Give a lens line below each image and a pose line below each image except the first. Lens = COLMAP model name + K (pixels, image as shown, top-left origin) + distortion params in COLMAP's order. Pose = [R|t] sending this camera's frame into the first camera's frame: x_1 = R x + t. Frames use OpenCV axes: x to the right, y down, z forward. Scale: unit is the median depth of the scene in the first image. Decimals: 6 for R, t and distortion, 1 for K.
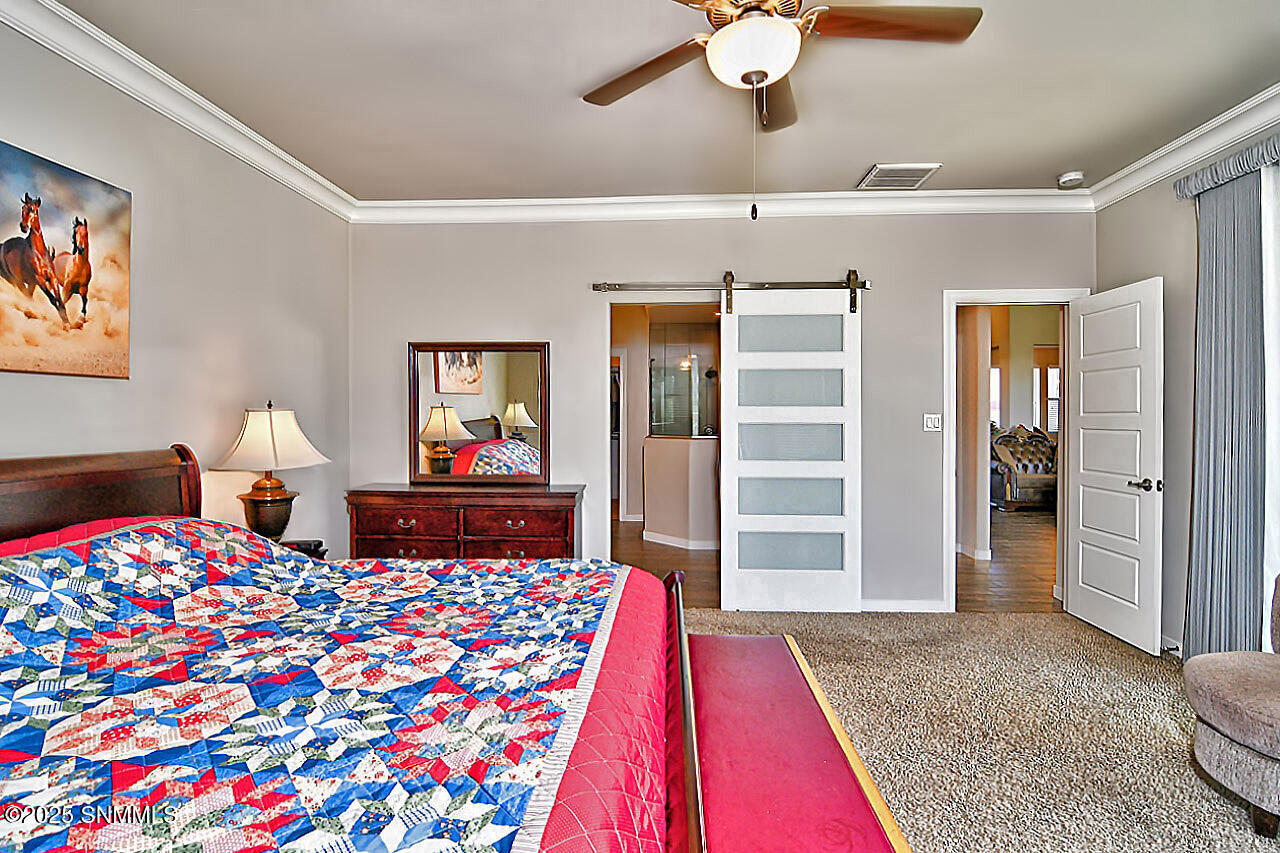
lens RADIAL K [[595.0, 0, 640.6], [0, 595.0, 420.4], [0, 0, 1]] dist [-0.000528, -0.000114]
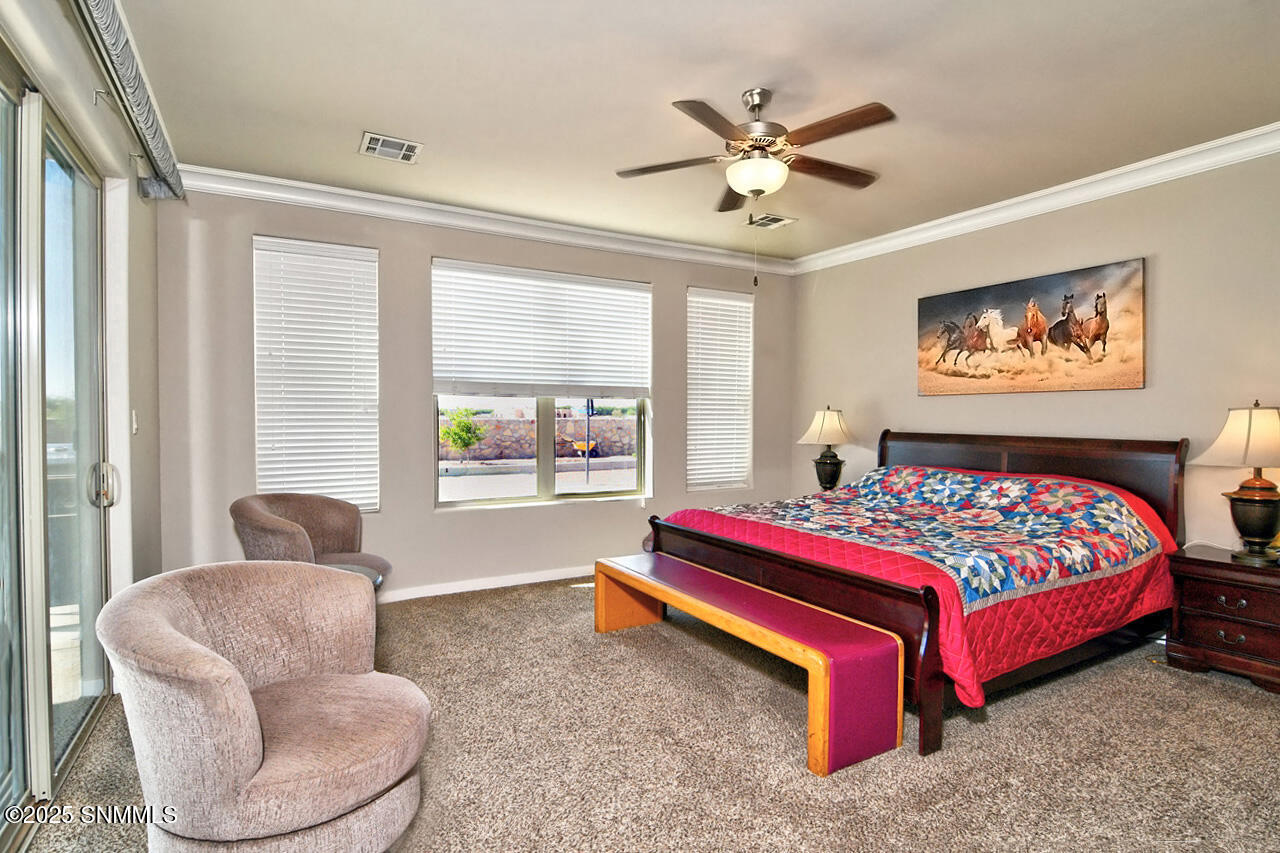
lens RADIAL K [[651.7, 0, 640.4], [0, 651.7, 422.8], [0, 0, 1]] dist [-0.000090, -0.000010]
pose [[-0.839329, 0.006428, -0.543585, 1.083366], [-0.007782, 0.999686, 0.023836, -0.020666], [0.543567, 0.024237, -0.839016, 1.828304]]
